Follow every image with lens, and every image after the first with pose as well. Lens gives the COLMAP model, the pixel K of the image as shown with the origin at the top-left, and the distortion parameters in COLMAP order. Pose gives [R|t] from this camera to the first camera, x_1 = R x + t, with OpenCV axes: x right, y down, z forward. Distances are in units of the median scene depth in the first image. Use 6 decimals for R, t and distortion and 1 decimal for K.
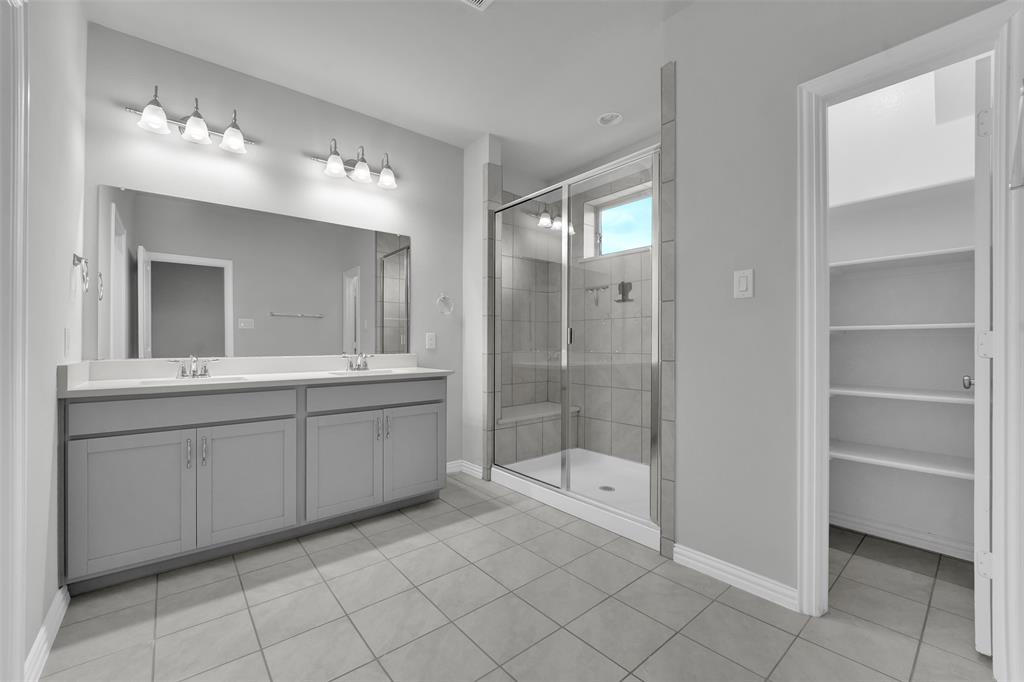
lens RADIAL K [[421.8, 0, 513.4], [0, 421.8, 343.9], [0, 0, 1]] dist [-0.002125, -0.000478]
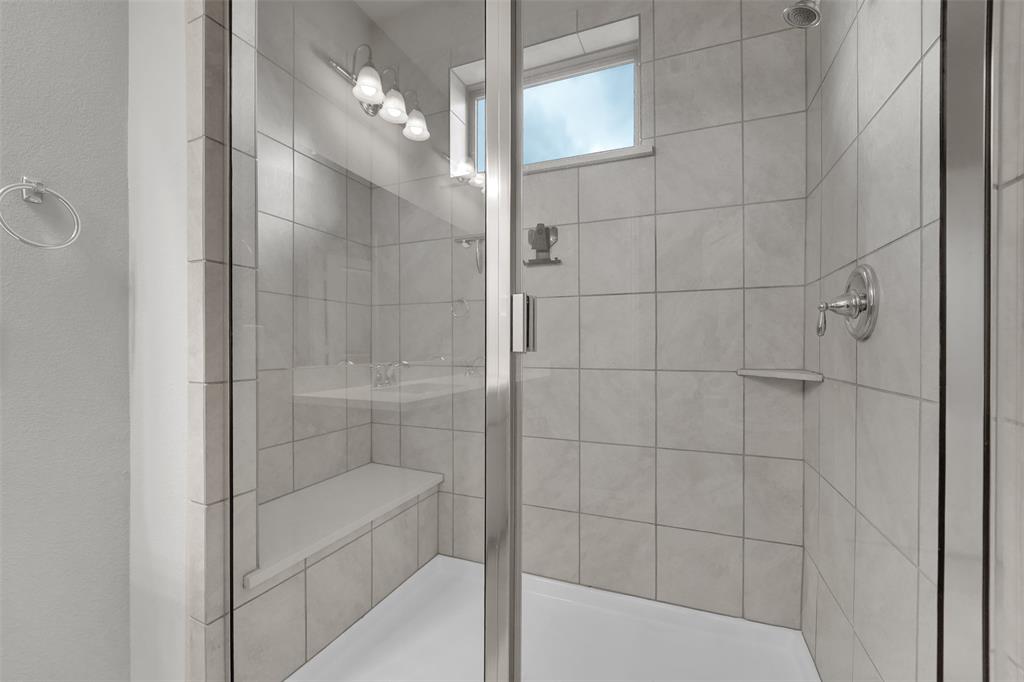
lens RADIAL K [[421.8, 0, 502.6], [0, 421.8, 351.7], [0, 0, 1]] dist [-0.002125, -0.000478]
pose [[0.895282, -0.002866, 0.445490, -0.002383], [-0.002196, 0.999939, 0.010847, -0.002120], [-0.445494, -0.010689, 0.895221, 0.575632]]
